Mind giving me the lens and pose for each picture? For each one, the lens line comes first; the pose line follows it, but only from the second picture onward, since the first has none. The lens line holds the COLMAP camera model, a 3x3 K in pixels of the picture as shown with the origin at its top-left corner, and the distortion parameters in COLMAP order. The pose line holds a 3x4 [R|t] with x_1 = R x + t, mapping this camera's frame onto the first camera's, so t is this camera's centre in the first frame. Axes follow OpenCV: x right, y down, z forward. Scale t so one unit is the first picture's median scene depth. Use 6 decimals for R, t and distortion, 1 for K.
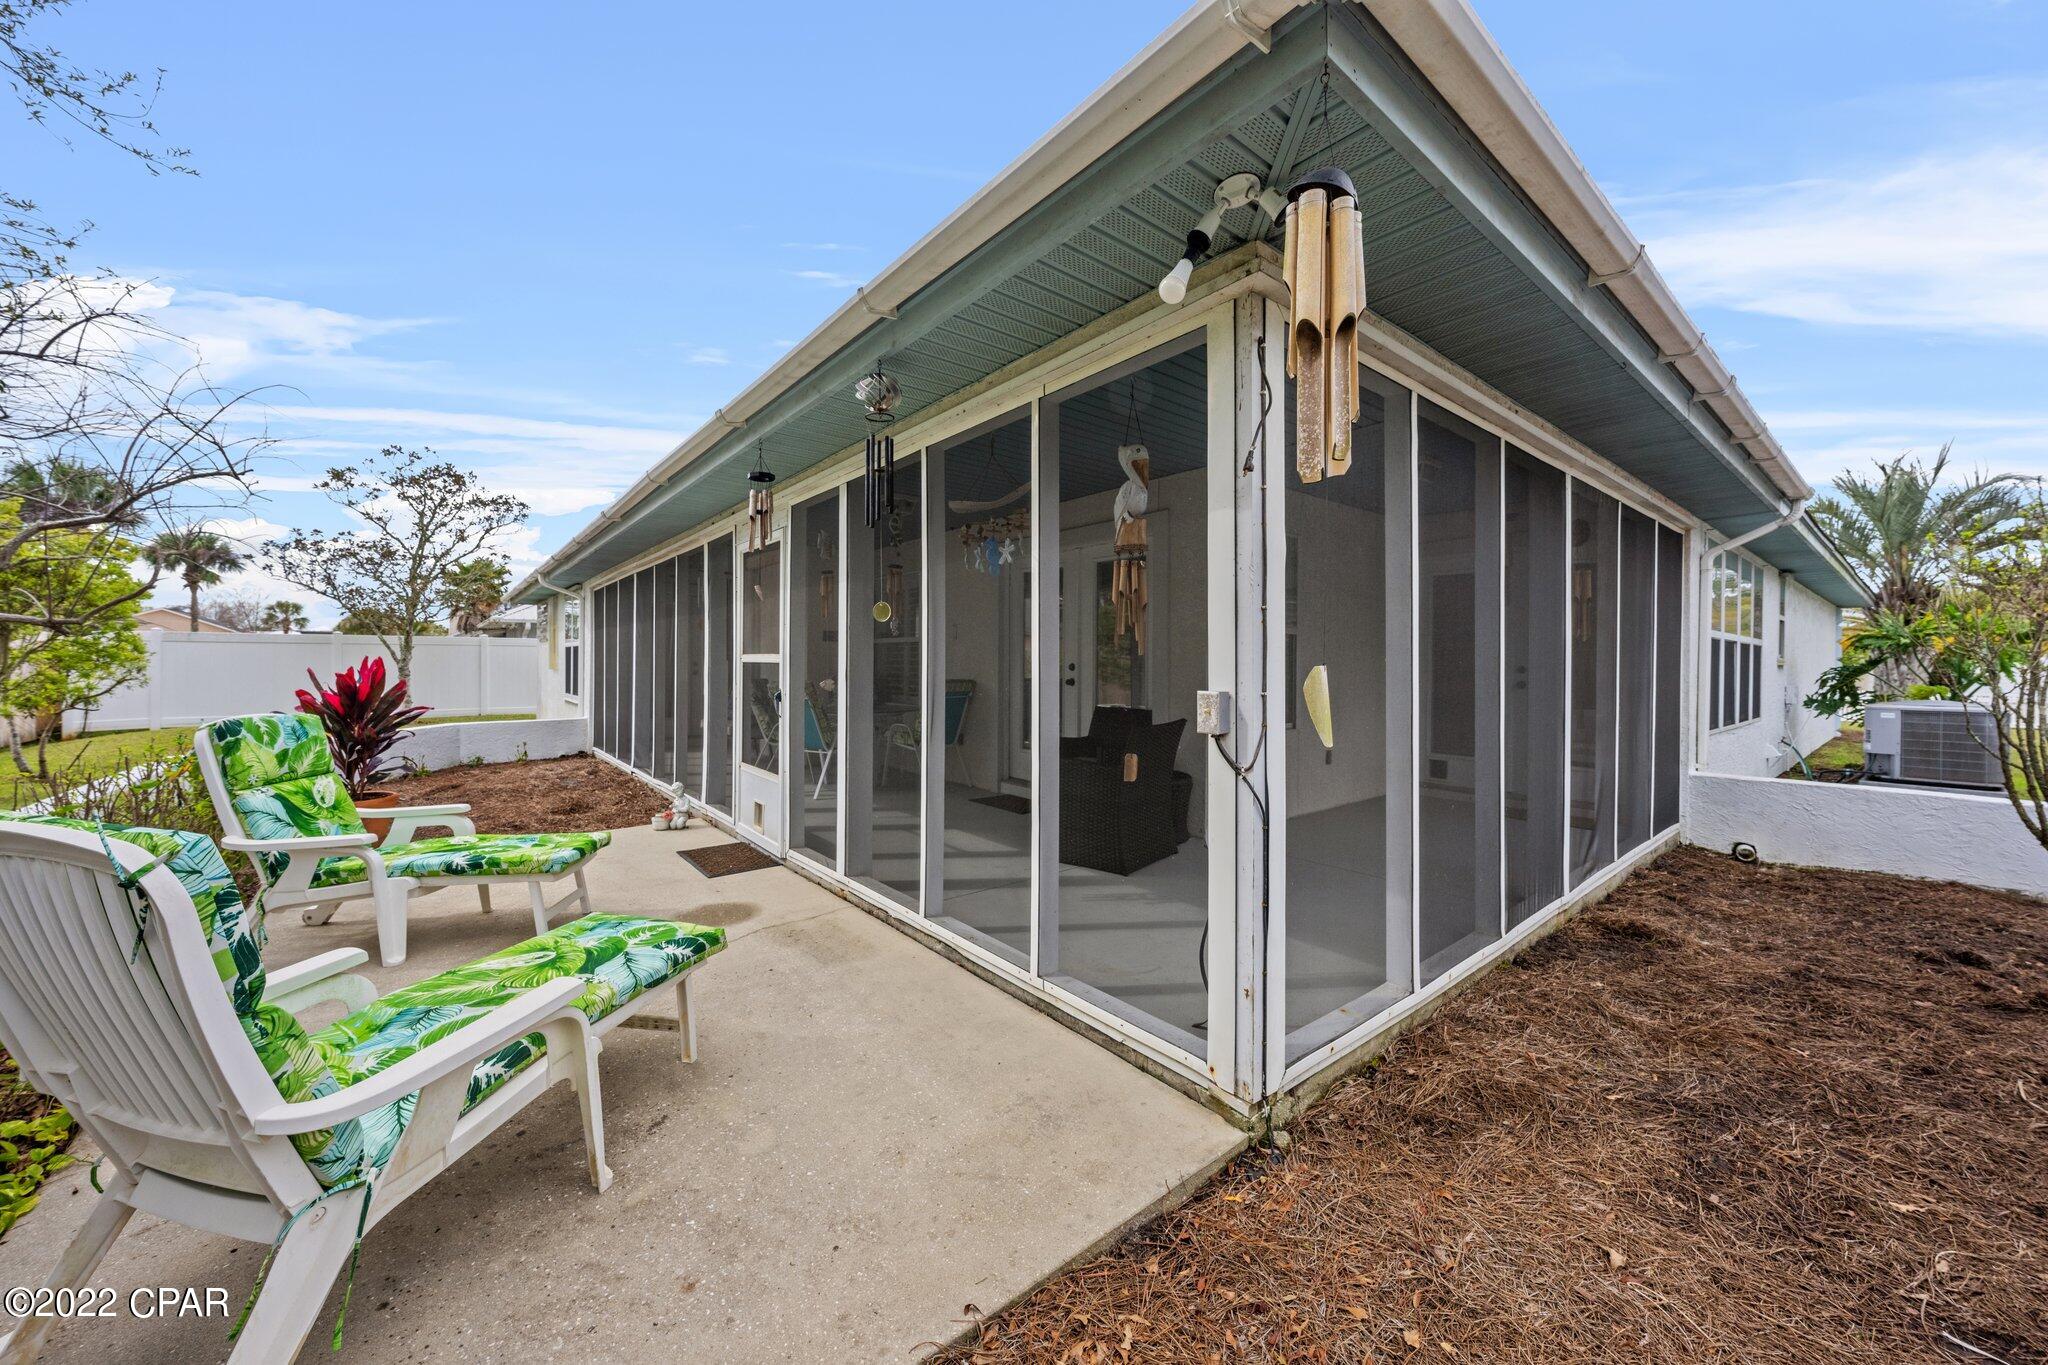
lens RADIAL K [[739.7, 0, 1027.1], [0, 739.7, 665.7], [0, 0, 1]] dist [-0.007466, 0.000828]
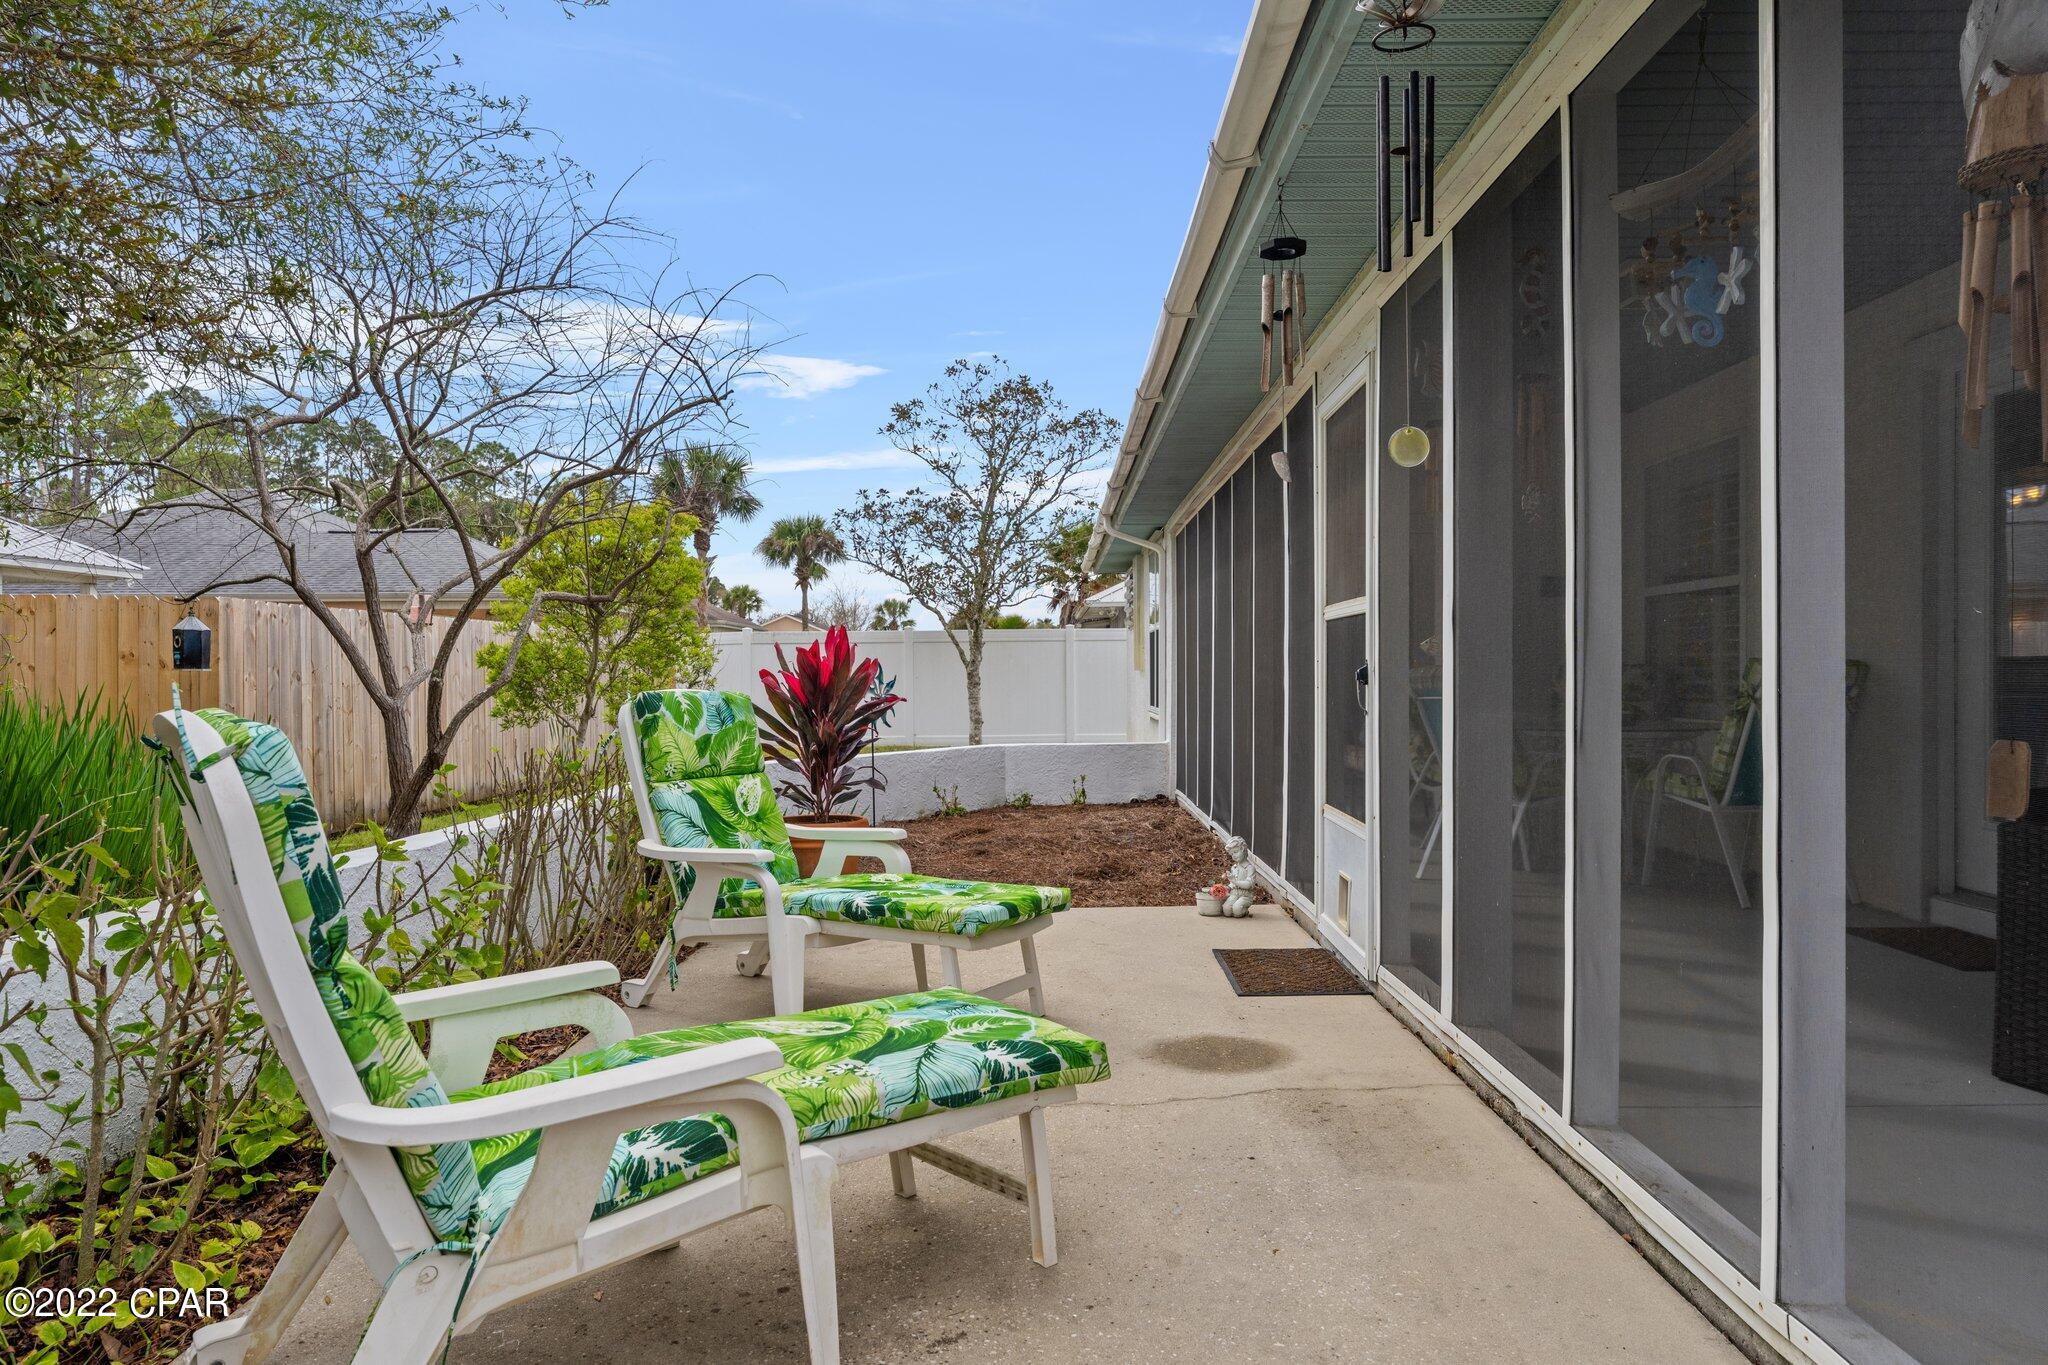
lens RADIAL K [[1359.1, 0, 1022.0], [0, 1359.1, 694.0], [0, 0, 1]] dist [0.005880, -0.008410]
pose [[0.766115, -0.000903, -0.642703, 0.127600], [0.007499, 0.999944, 0.007533, 0.057275], [0.642659, -0.010591, 0.766079, 0.121546]]
